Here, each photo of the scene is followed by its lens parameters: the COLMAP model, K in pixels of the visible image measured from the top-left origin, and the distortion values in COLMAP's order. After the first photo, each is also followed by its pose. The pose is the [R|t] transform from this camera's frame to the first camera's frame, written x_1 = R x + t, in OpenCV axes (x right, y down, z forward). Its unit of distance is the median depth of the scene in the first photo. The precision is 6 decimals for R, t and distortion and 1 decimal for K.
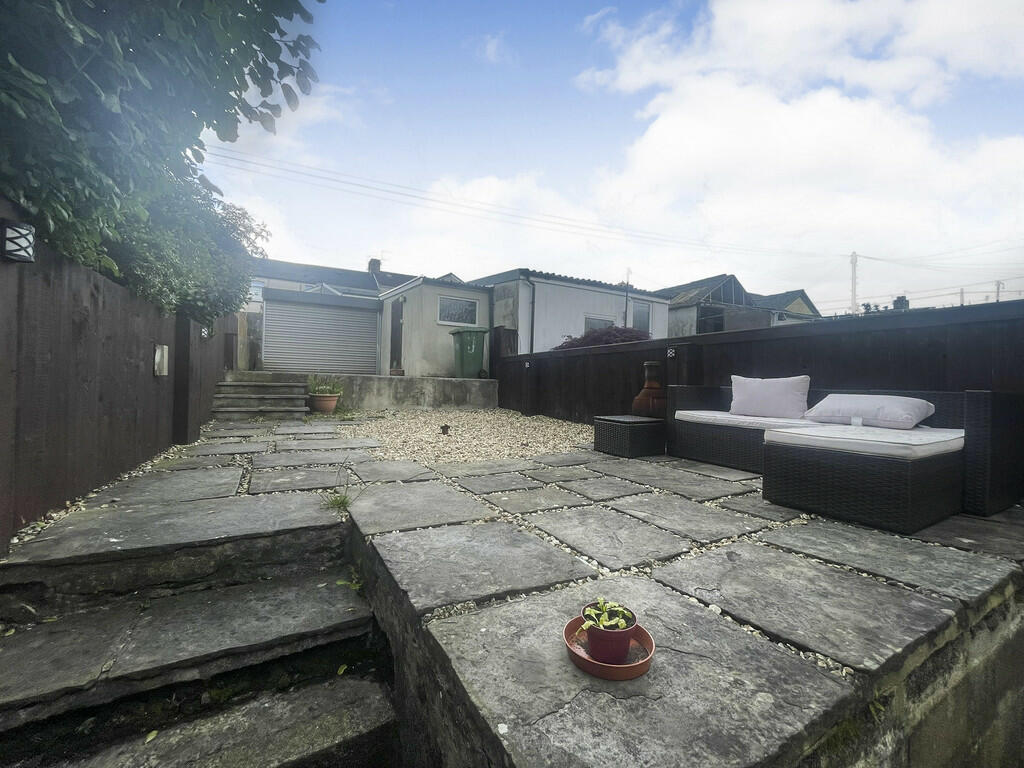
lens RADIAL K [[414.7, 0, 514.0], [0, 414.7, 382.1], [0, 0, 1]] dist [-0.000671, -0.000293]
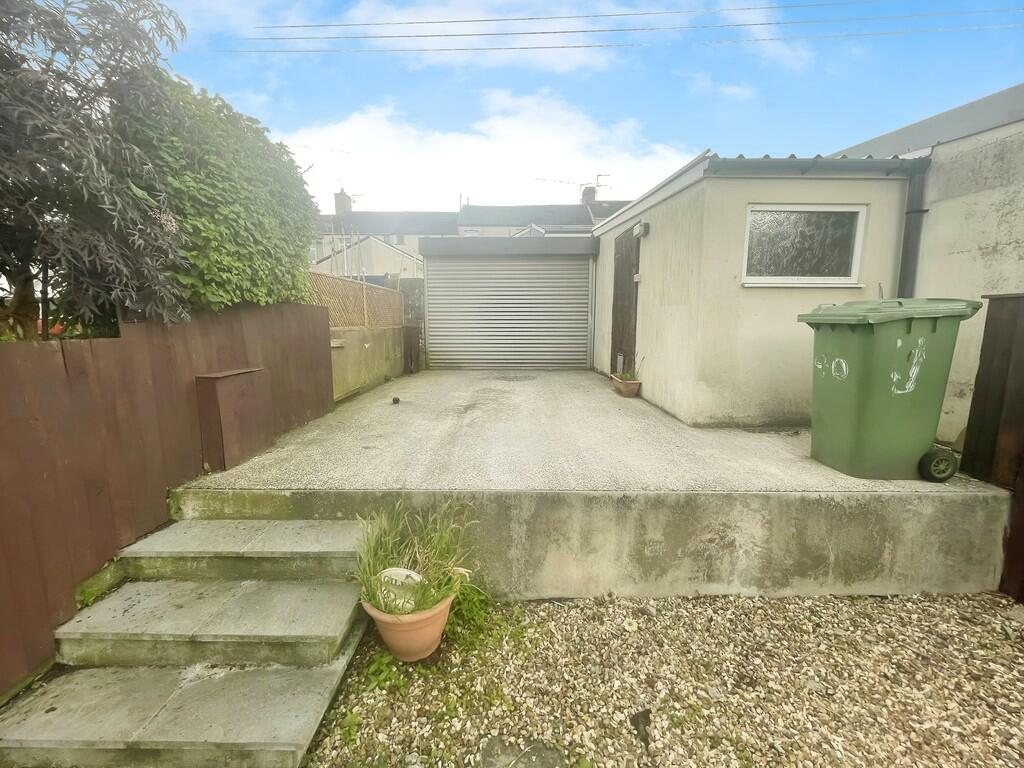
lens RADIAL K [[414.7, 0, 514.0], [0, 414.7, 382.1], [0, 0, 1]] dist [-0.000671, -0.000293]
pose [[0.876419, 0.052080, -0.478724, -0.205565], [0.020004, 0.989339, 0.144252, -0.127969], [0.481133, -0.136002, 0.866034, 0.641126]]
